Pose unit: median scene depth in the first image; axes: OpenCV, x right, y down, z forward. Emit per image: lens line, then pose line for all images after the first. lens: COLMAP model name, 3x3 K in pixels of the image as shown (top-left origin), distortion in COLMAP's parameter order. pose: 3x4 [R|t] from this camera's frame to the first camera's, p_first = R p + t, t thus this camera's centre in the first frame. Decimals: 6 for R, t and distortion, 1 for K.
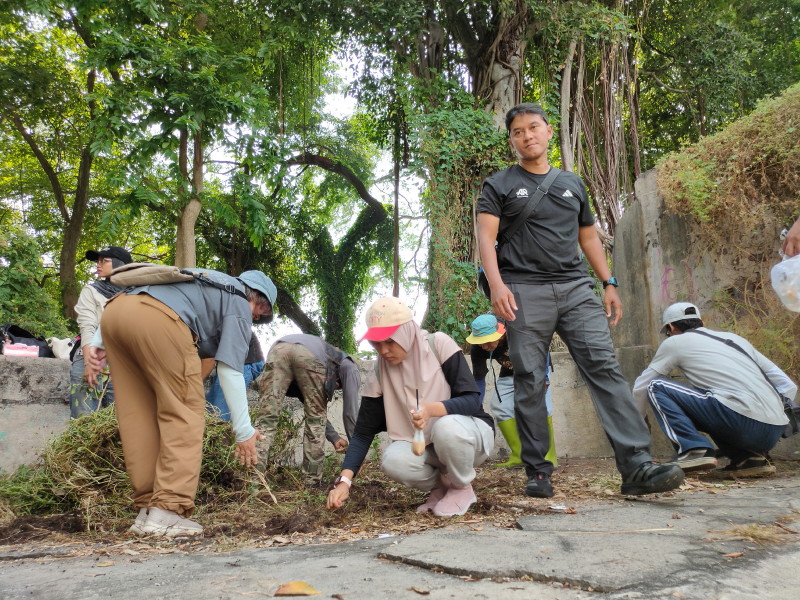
lens RADIAL K [[617.8, 0, 398.2], [0, 617.8, 303.6], [0, 0, 1]] dist [-0.012149, 0.001535]
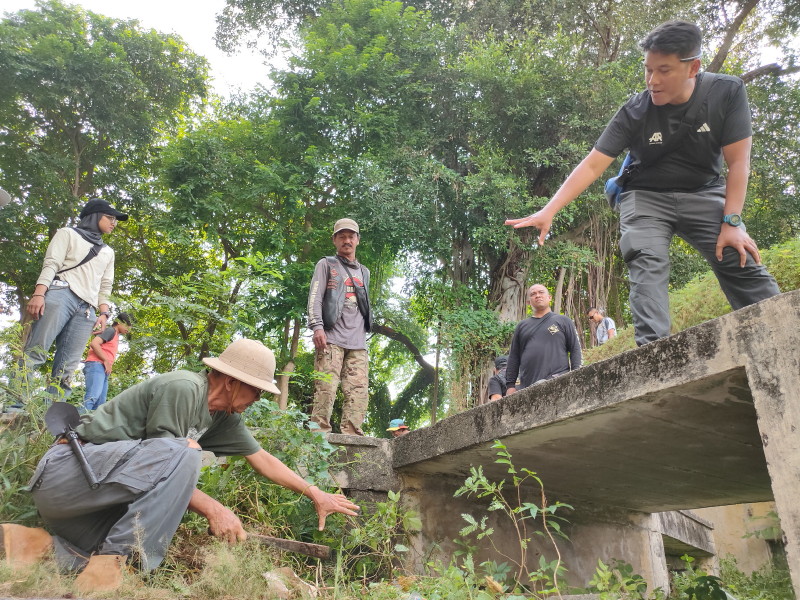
lens RADIAL K [[617.8, 0, 402.9], [0, 617.8, 301.5], [0, 0, 1]] dist [-0.012149, 0.001535]
pose [[0.992842, 0.043352, -0.111290, 0.042445], [-0.070227, 0.965599, -0.250373, 0.019696], [0.096607, 0.256396, 0.961732, -0.192911]]
